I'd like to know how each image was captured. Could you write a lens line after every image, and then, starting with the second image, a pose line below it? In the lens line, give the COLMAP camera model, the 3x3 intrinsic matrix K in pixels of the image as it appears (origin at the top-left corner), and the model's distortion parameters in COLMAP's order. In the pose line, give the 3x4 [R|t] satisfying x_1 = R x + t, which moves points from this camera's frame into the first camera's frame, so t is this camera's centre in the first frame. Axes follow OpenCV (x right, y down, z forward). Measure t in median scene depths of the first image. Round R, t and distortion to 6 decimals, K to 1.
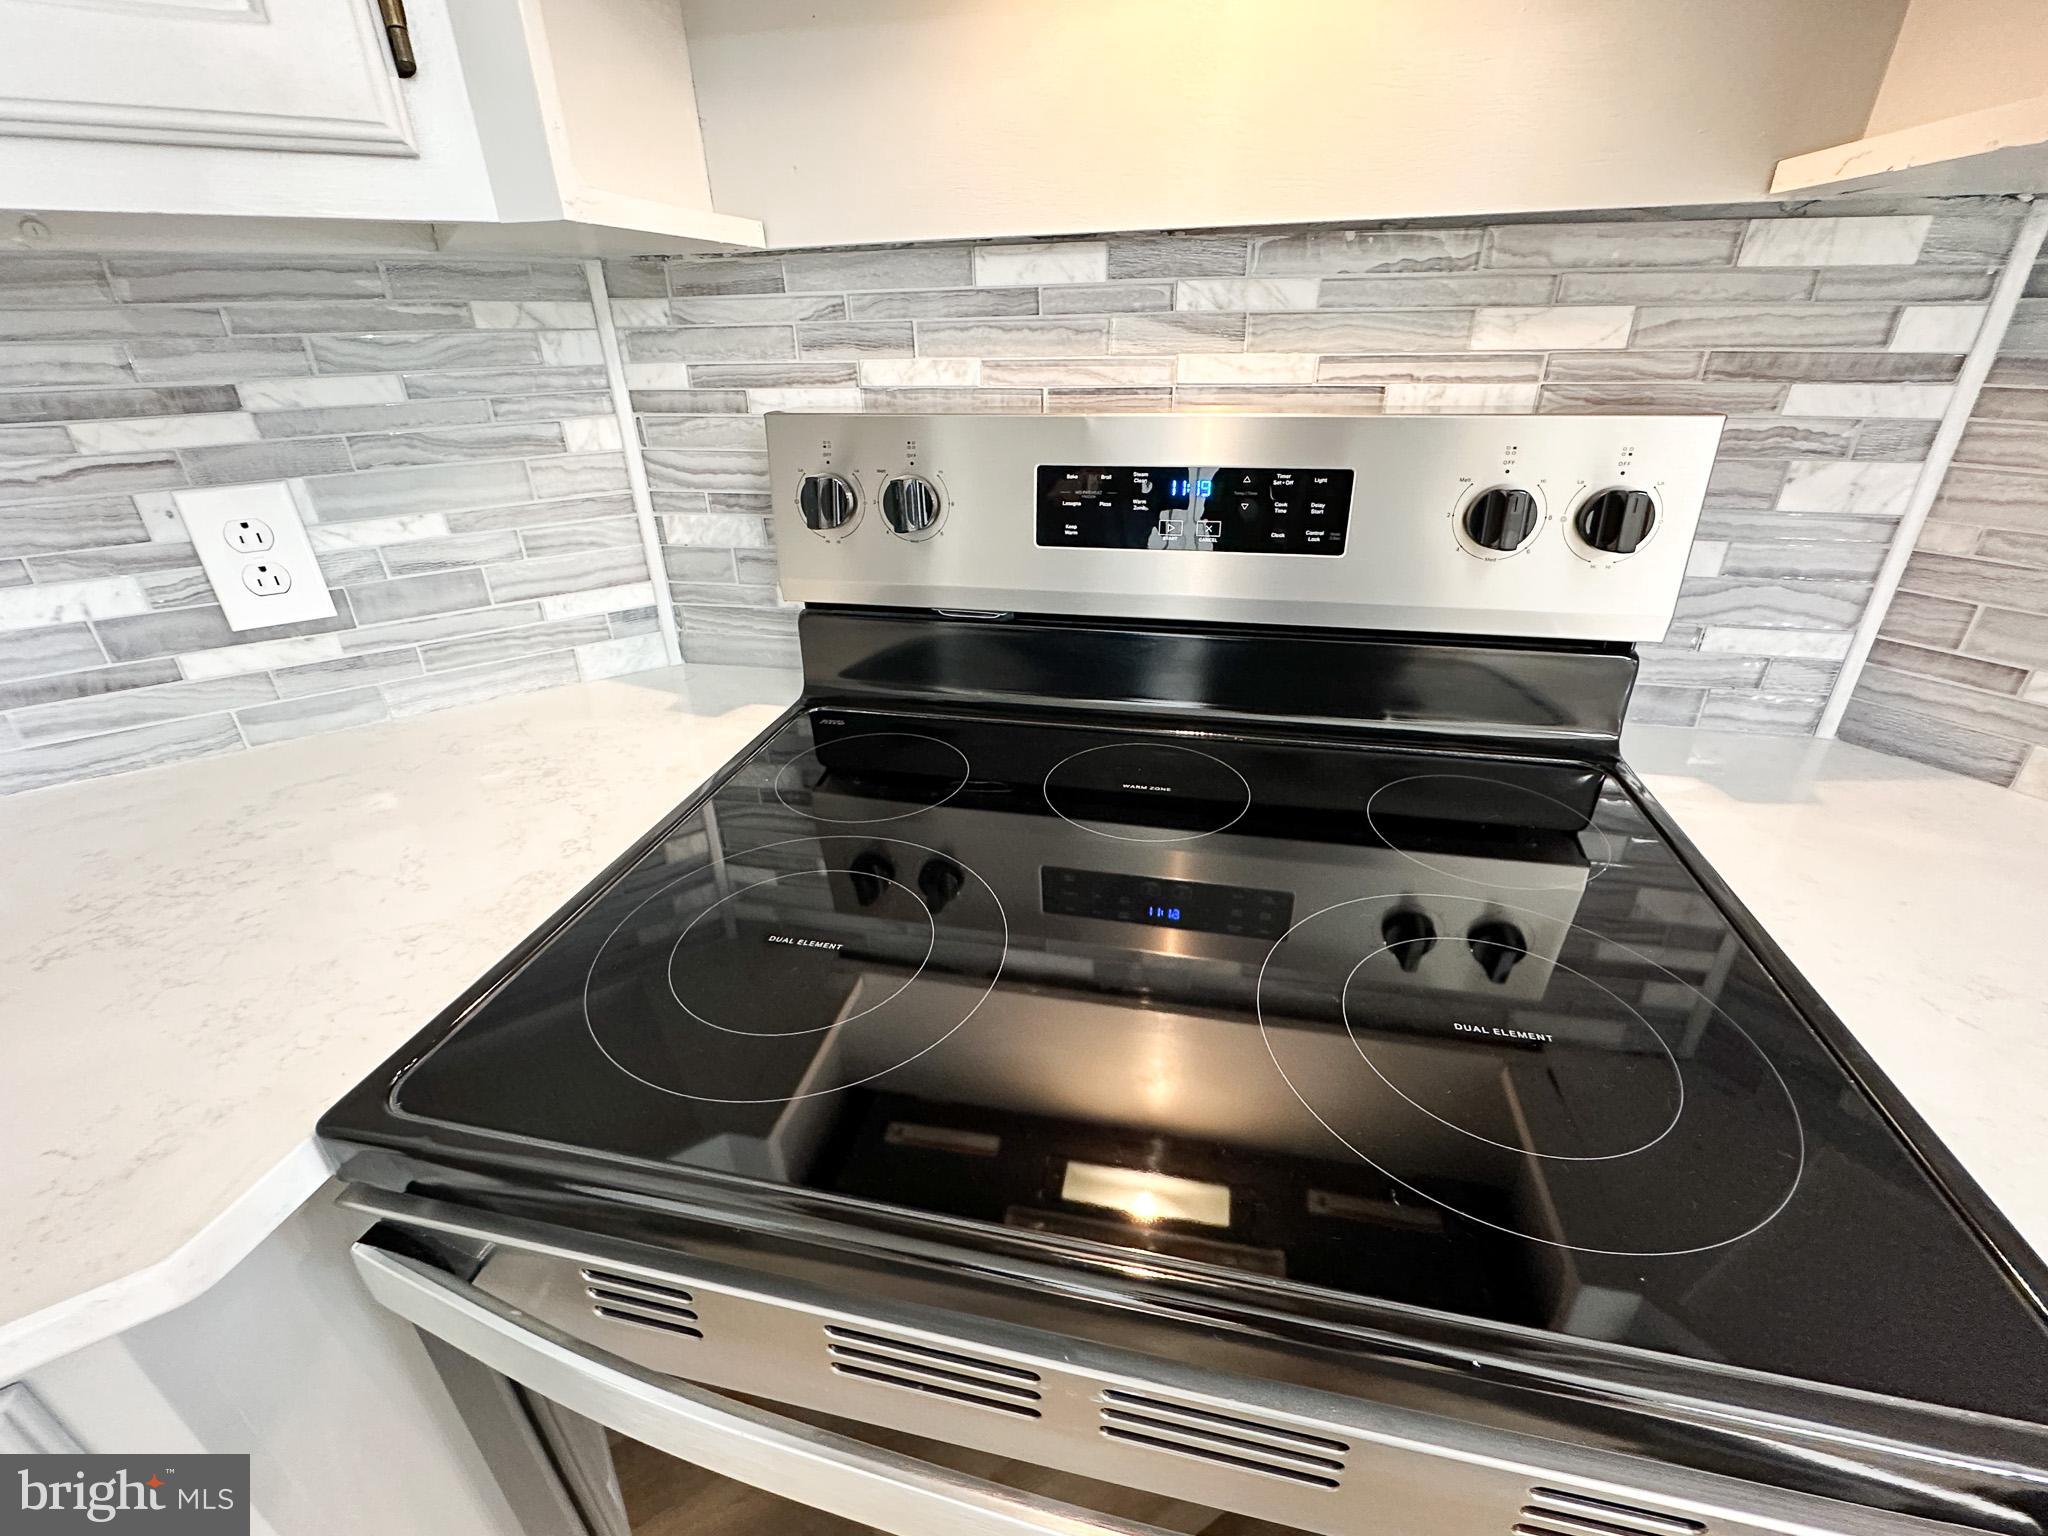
lens RADIAL K [[871.2, 0, 1024.0], [0, 871.2, 768.0], [0, 0, 1]] dist [-0.002403, -0.000419]
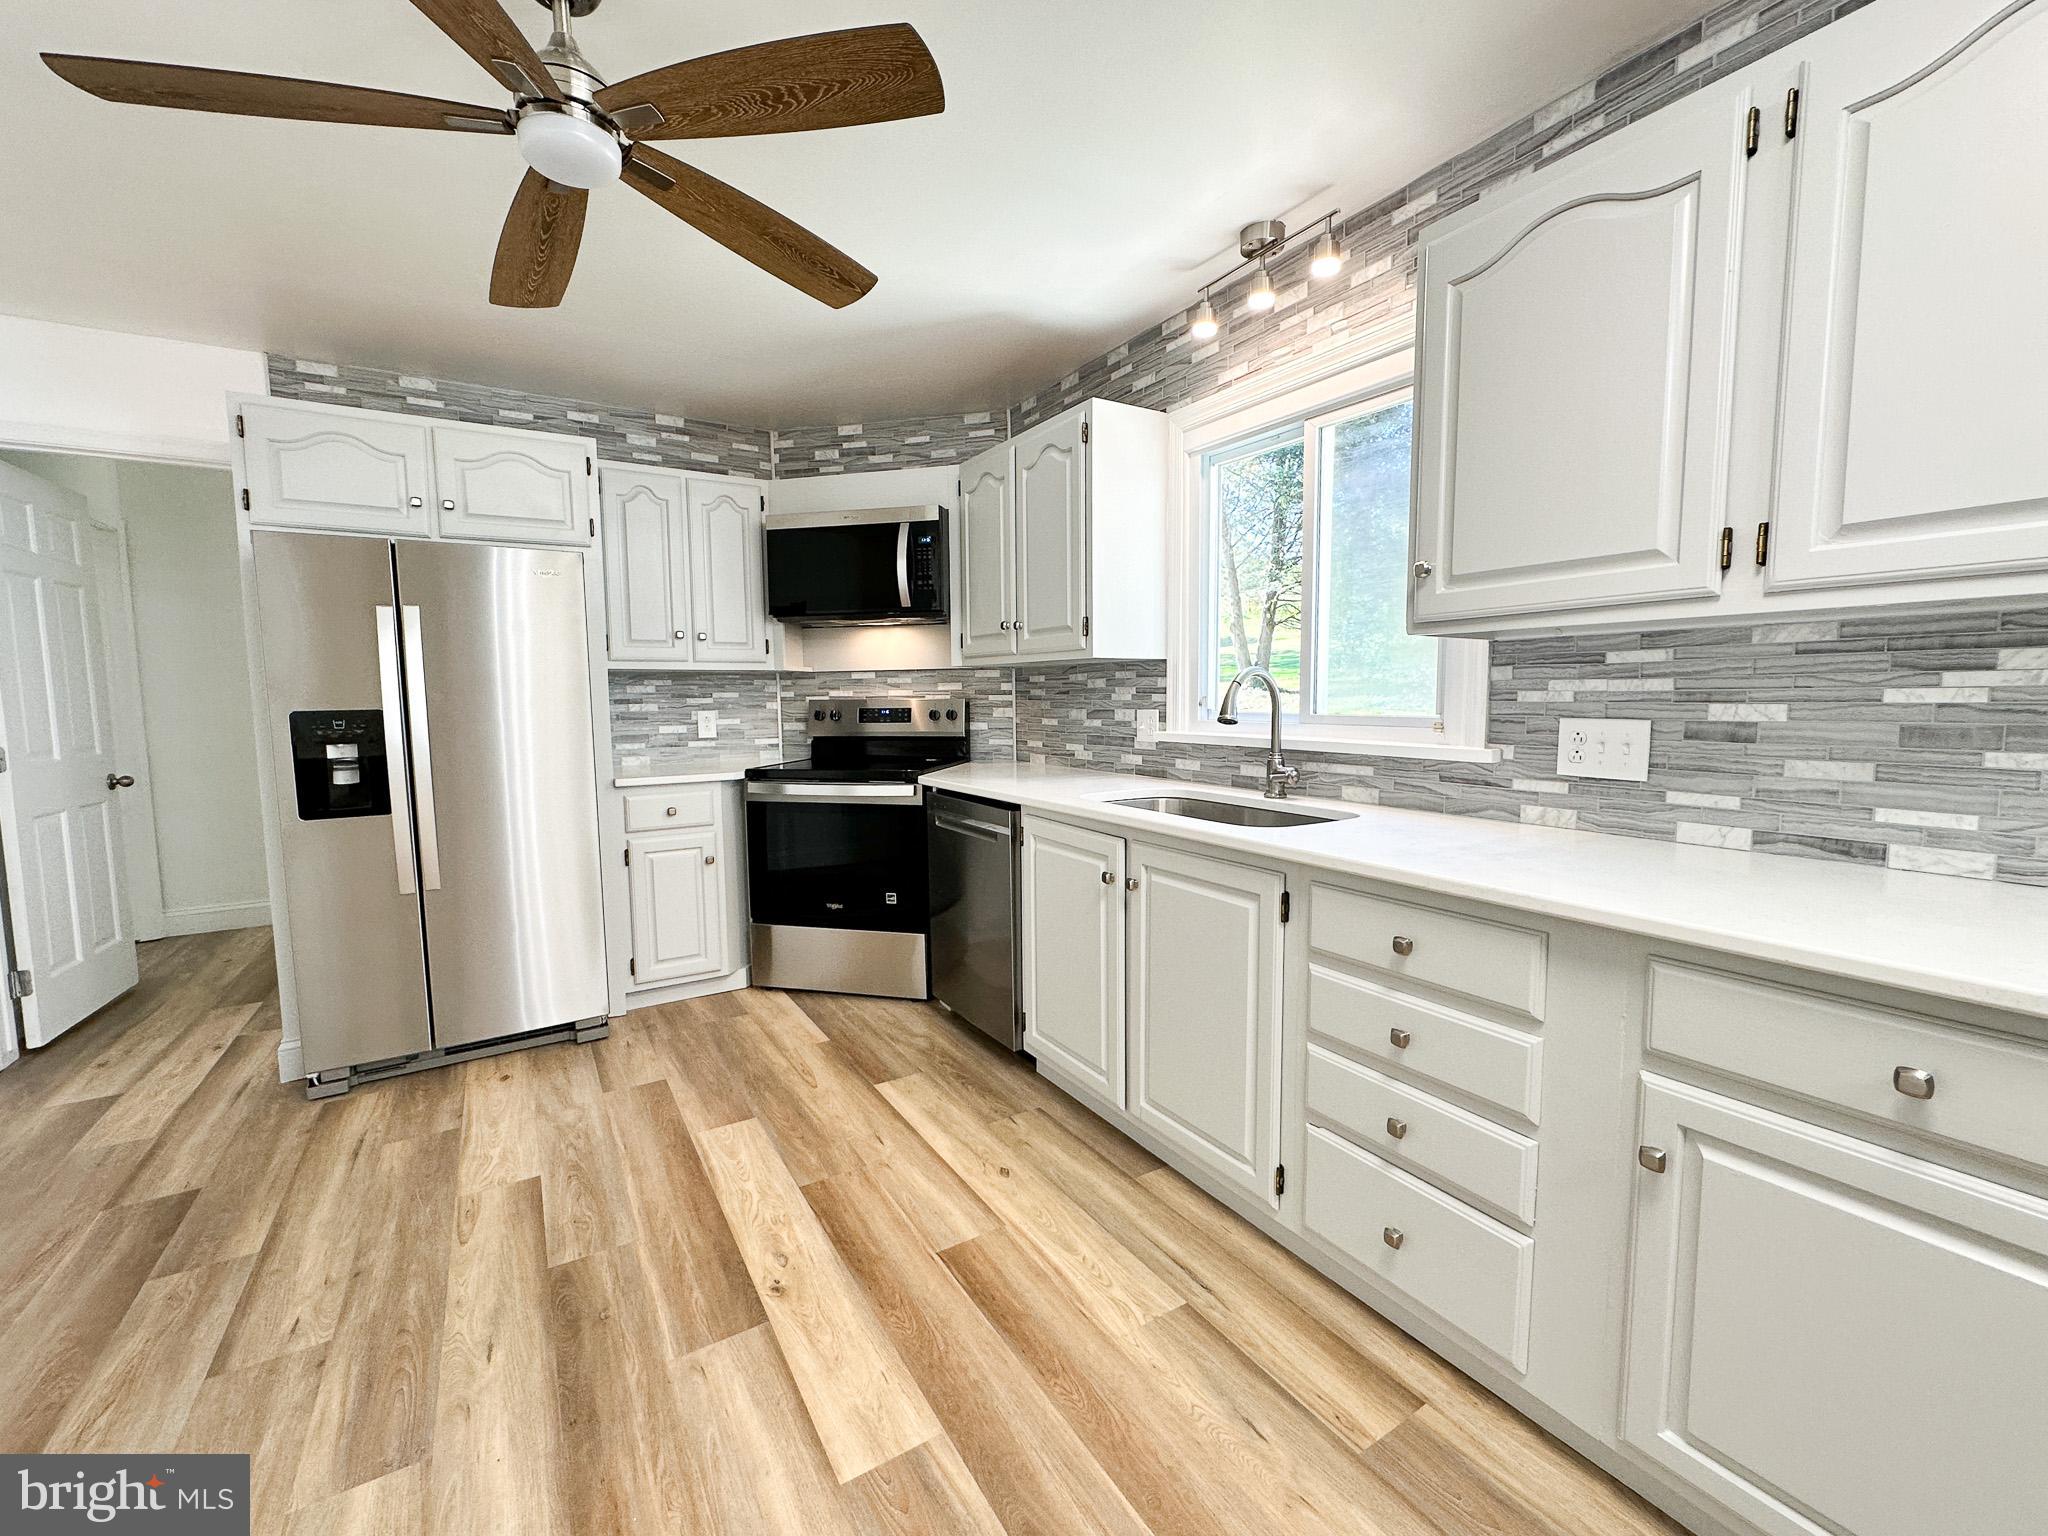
lens RADIAL K [[871.2, 0, 1024.0], [0, 871.2, 768.0], [0, 0, 1]] dist [-0.002403, -0.000419]
pose [[0.999719, 0.011135, -0.020938, 1.116471], [-0.018222, 0.925763, -0.377664, 1.942612], [0.015178, 0.377939, 0.925706, -3.702396]]
